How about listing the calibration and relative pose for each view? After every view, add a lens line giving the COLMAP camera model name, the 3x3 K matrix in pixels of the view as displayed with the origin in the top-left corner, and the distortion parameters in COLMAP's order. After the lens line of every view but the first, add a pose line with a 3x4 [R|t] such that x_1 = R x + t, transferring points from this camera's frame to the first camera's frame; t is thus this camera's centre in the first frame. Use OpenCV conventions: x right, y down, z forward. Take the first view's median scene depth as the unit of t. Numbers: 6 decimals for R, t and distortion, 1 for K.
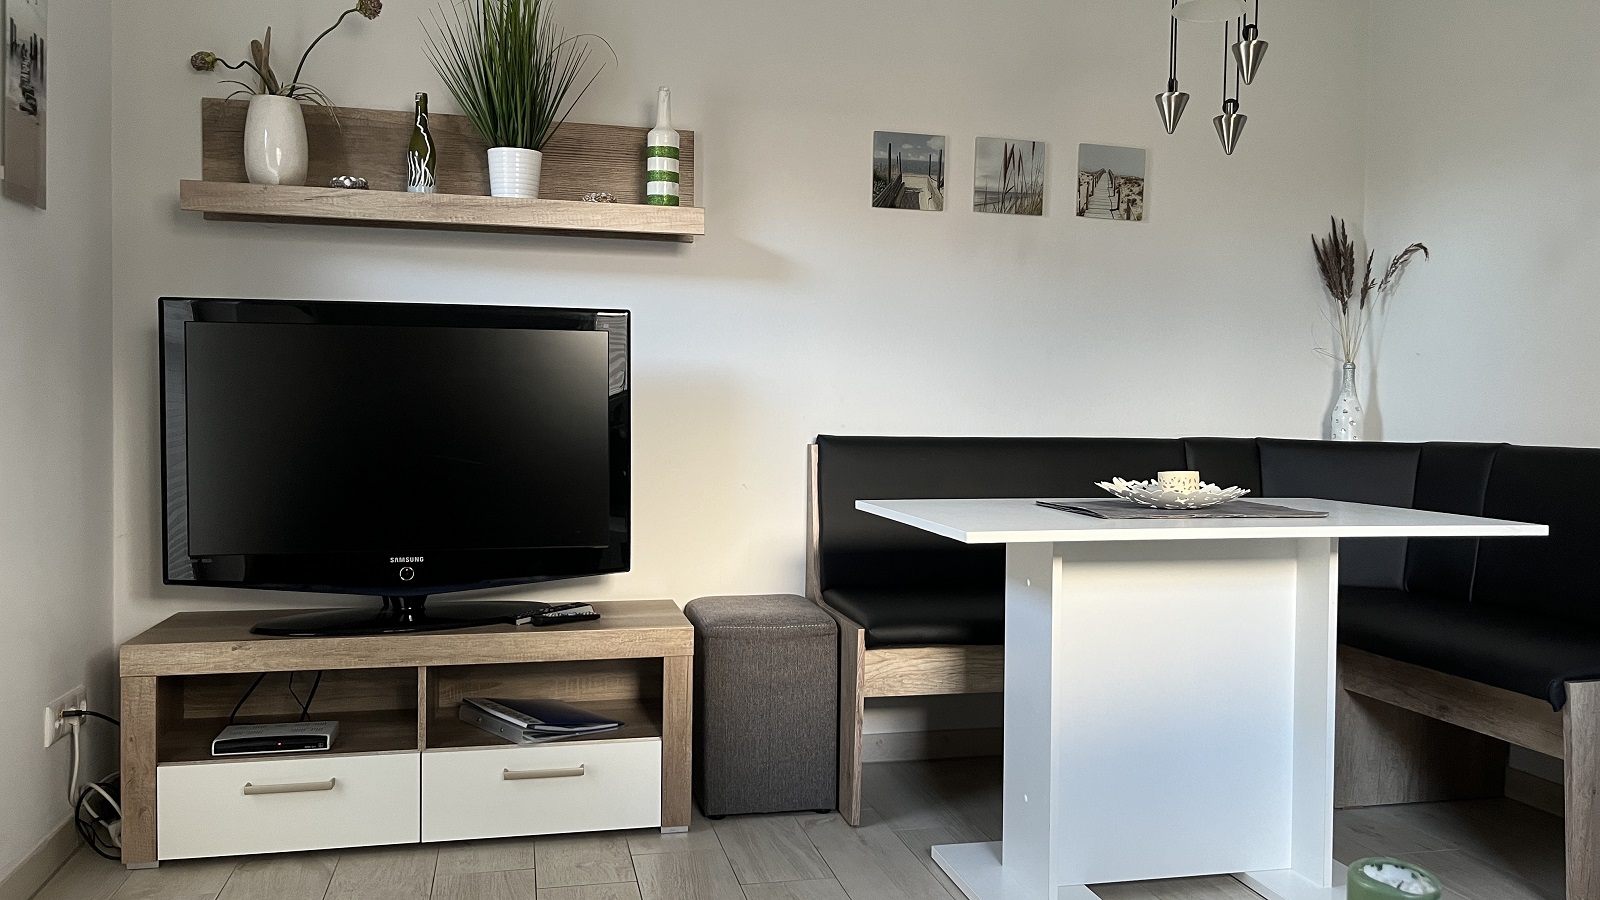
lens RADIAL K [[1219.1, 0, 834.4], [0, 1219.1, 447.4], [0, 0, 1]] dist [0.039222, -0.059048]
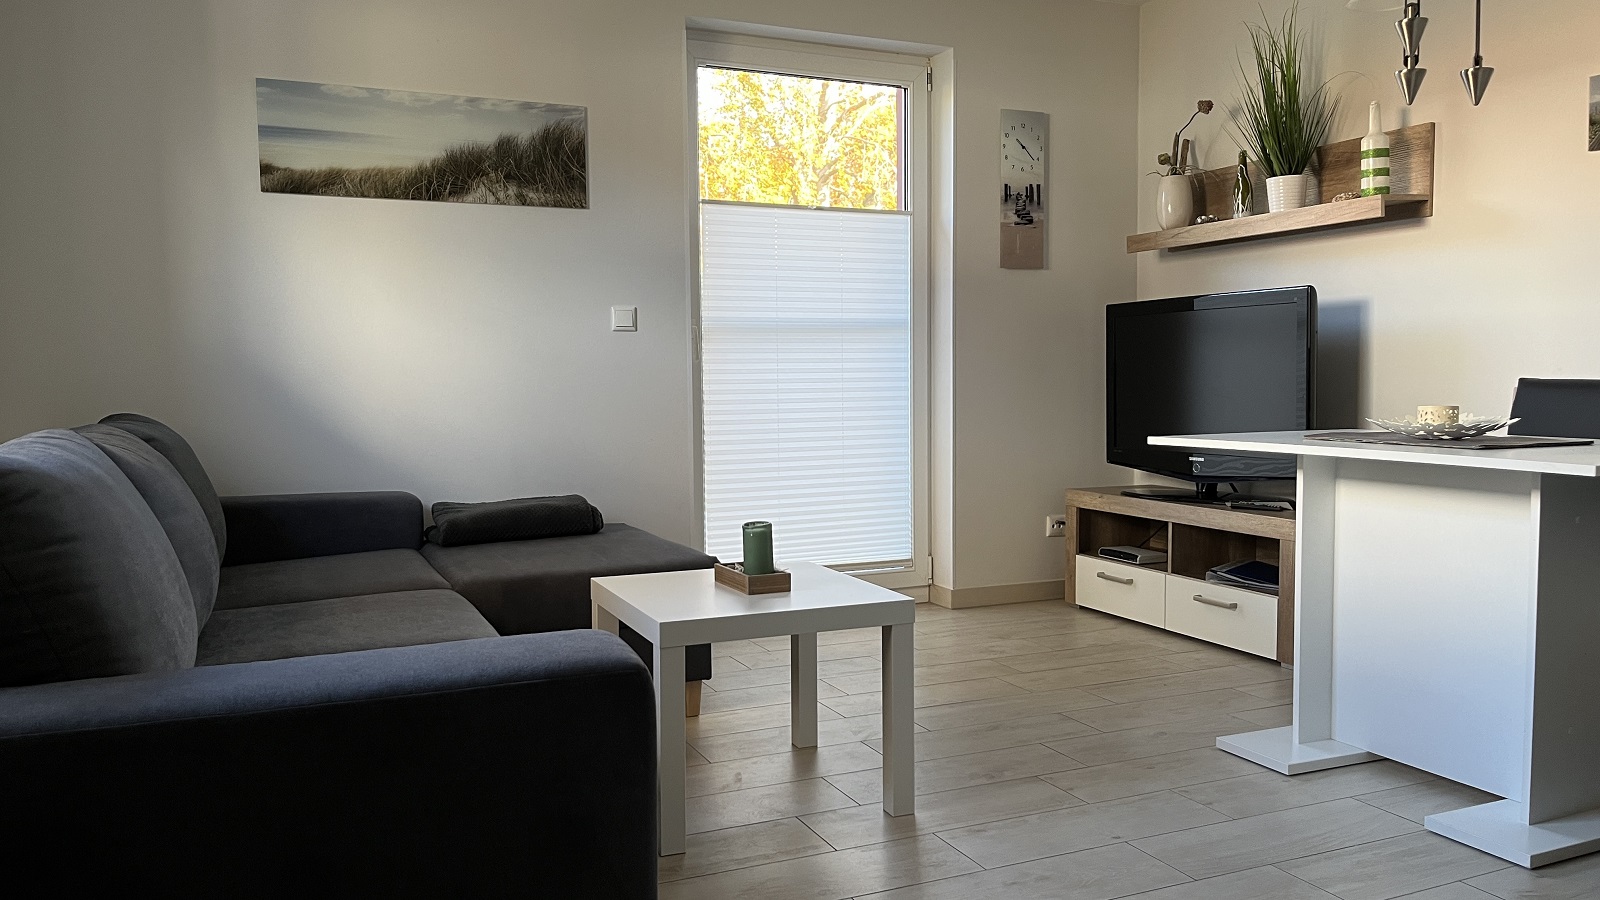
lens RADIAL K [[1219.1, 0, 800.5], [0, 1219.1, 462.5], [0, 0, 1]] dist [0.039222, -0.059048]
pose [[0.180892, 0.056357, -0.981887, 1.027001], [-0.017417, 0.998384, 0.054095, 0.018159], [0.983349, 0.007316, 0.181581, 0.197613]]
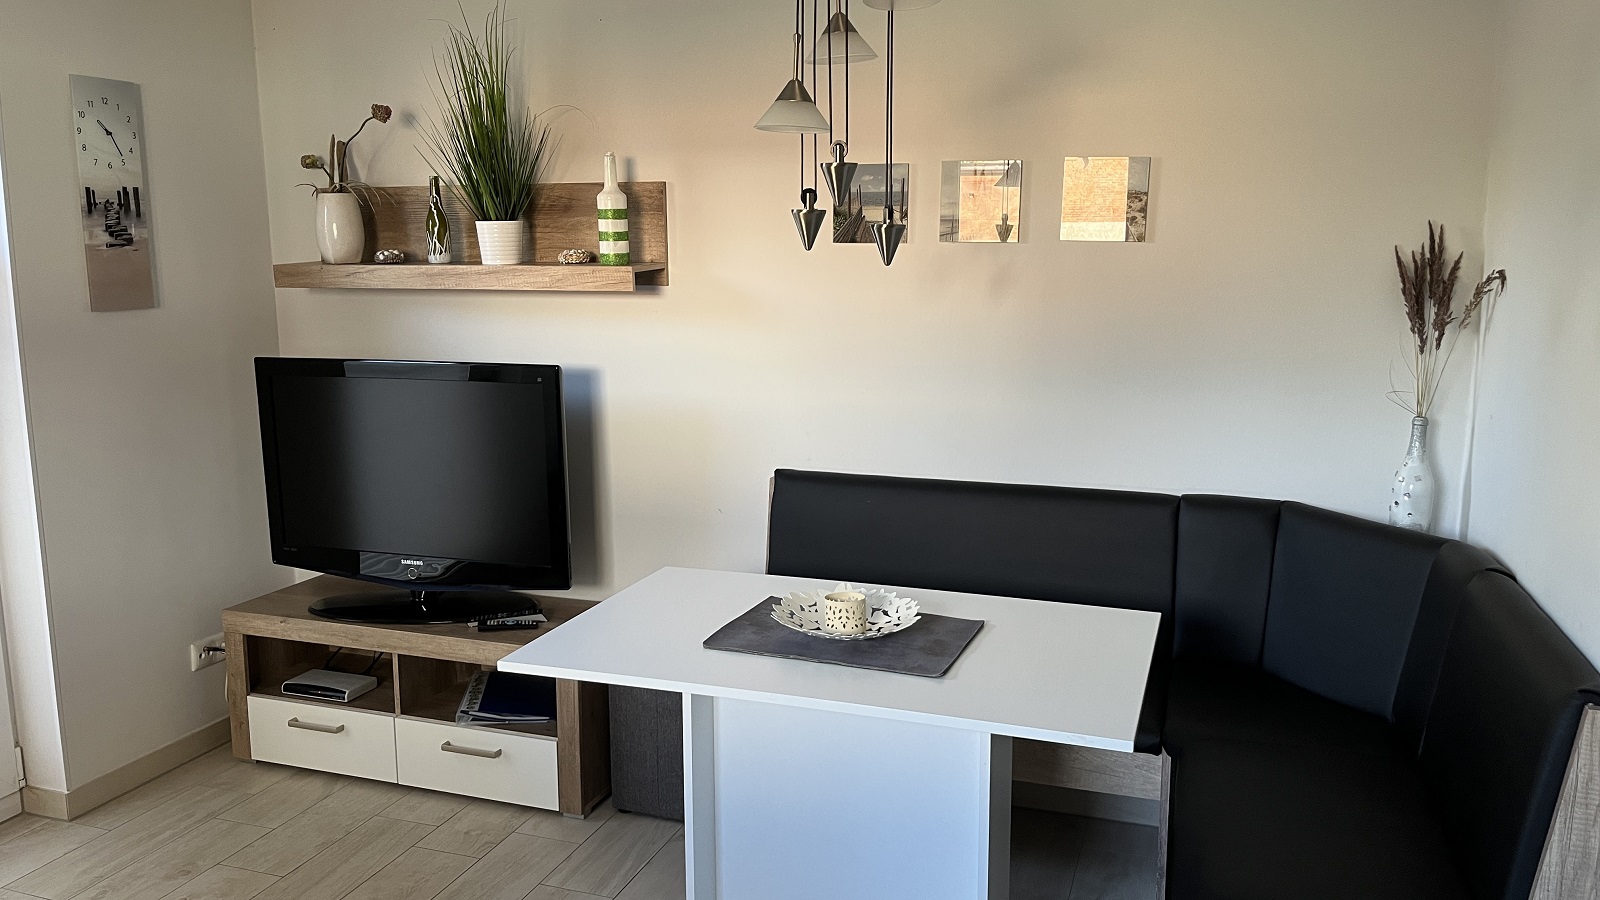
lens RADIAL K [[1219.1, 0, 819.7], [0, 1219.1, 458.2], [0, 0, 1]] dist [0.039222, -0.059048]
pose [[0.844692, 0.079245, -0.529354, 0.621787], [-0.006592, 0.990445, 0.137753, -0.178998], [0.535212, -0.112869, 0.837143, 0.165021]]
